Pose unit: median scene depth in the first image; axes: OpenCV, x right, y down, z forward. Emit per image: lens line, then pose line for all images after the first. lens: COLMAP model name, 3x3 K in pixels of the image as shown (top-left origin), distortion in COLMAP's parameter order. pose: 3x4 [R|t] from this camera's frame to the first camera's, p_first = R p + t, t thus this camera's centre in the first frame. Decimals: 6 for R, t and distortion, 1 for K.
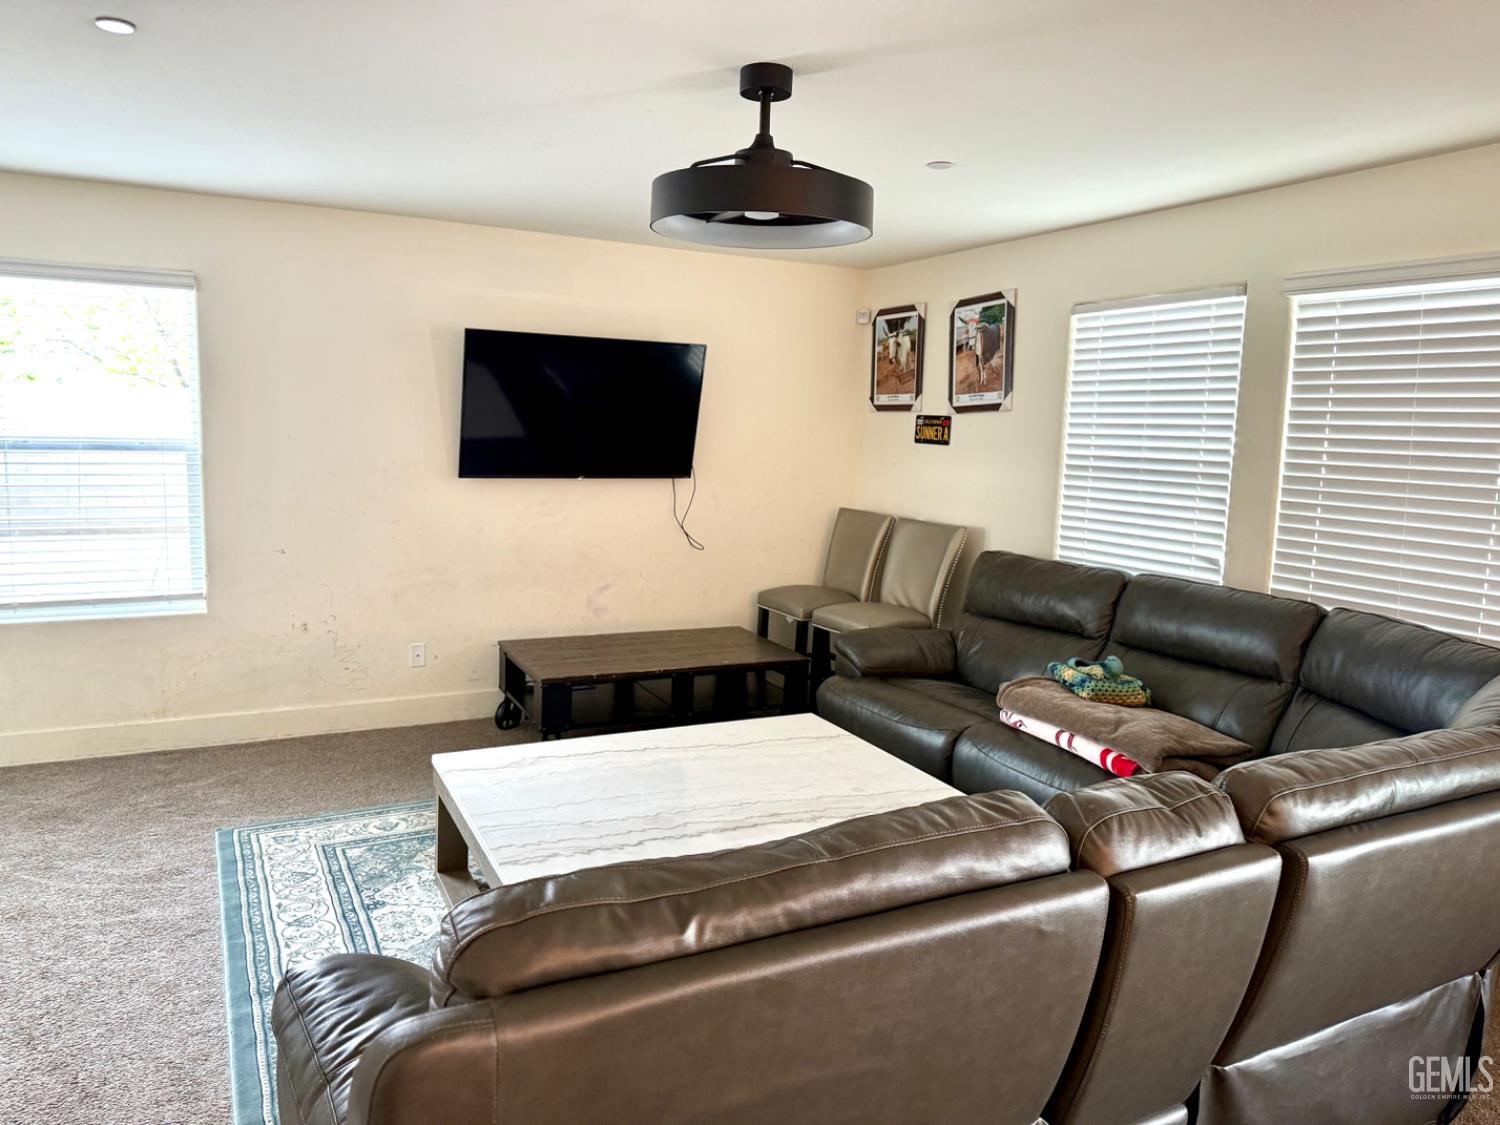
lens RADIAL K [[1077.4, 0, 750.0], [0, 1077.4, 562.5], [0, 0, 1]] dist [0.137994, -0.179268]
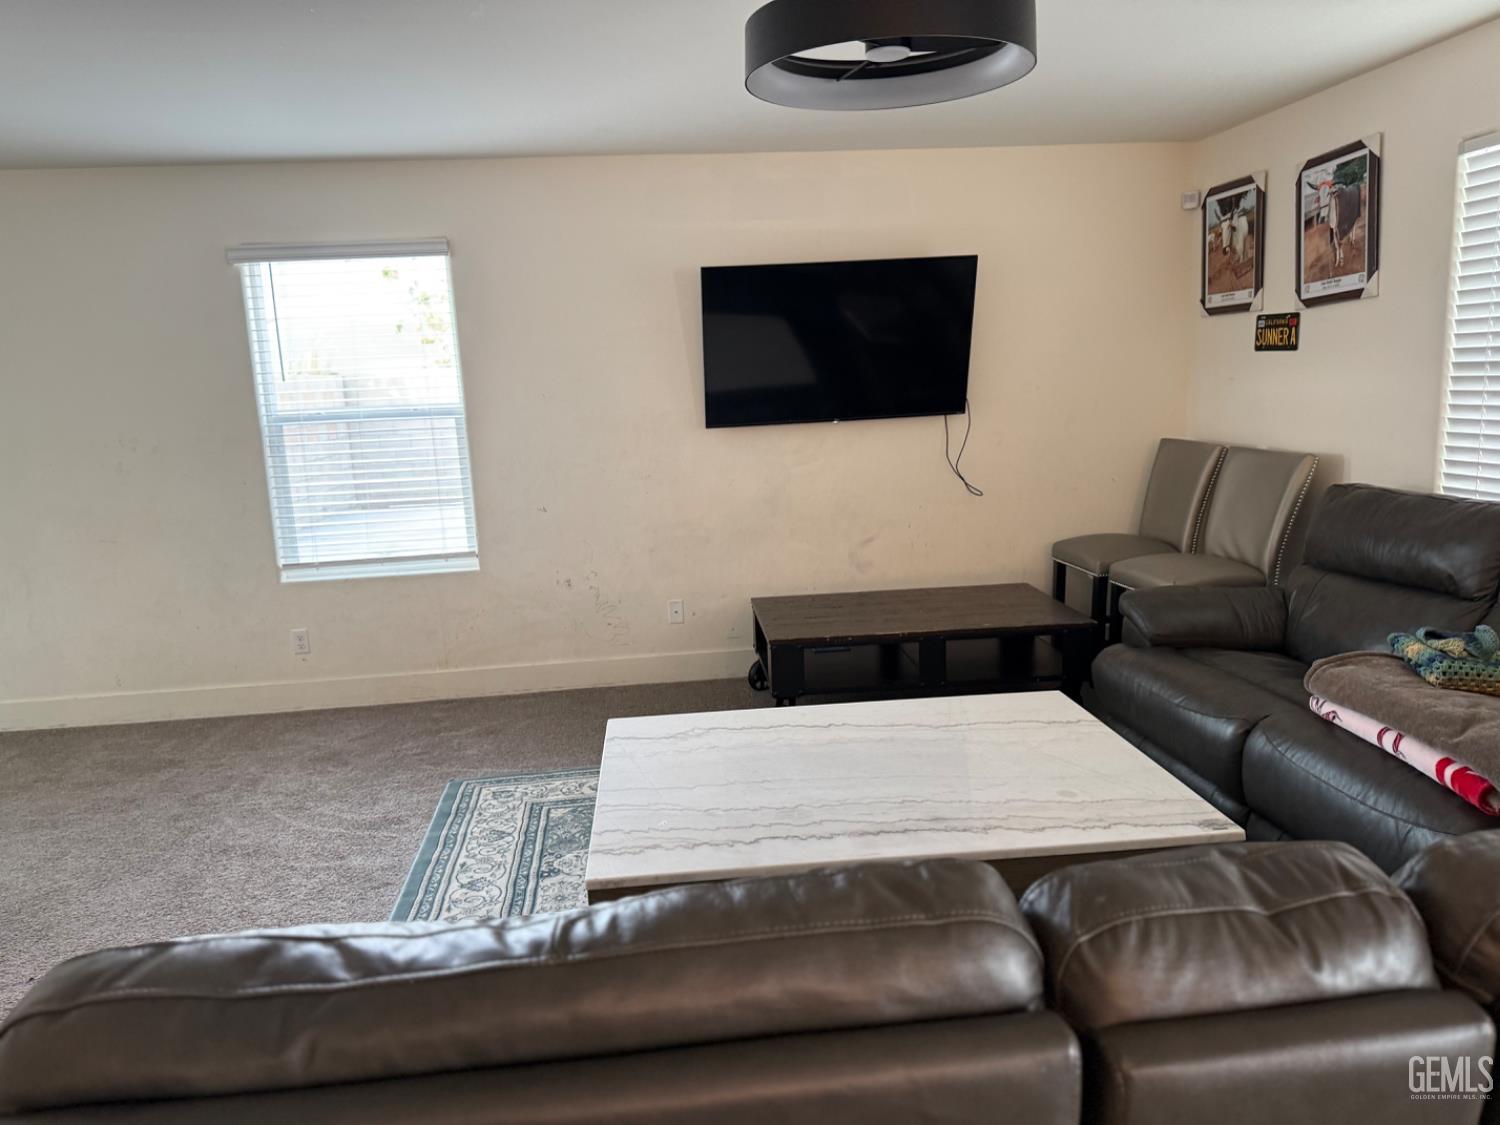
lens RADIAL K [[1077.4, 0, 750.0], [0, 1077.4, 562.5], [0, 0, 1]] dist [0.137994, -0.179268]
pose [[0.931623, -0.007827, -0.363343, 0.121623], [0.023472, 0.998977, 0.038664, 0.004973], [0.362668, -0.044549, 0.930853, 0.131468]]
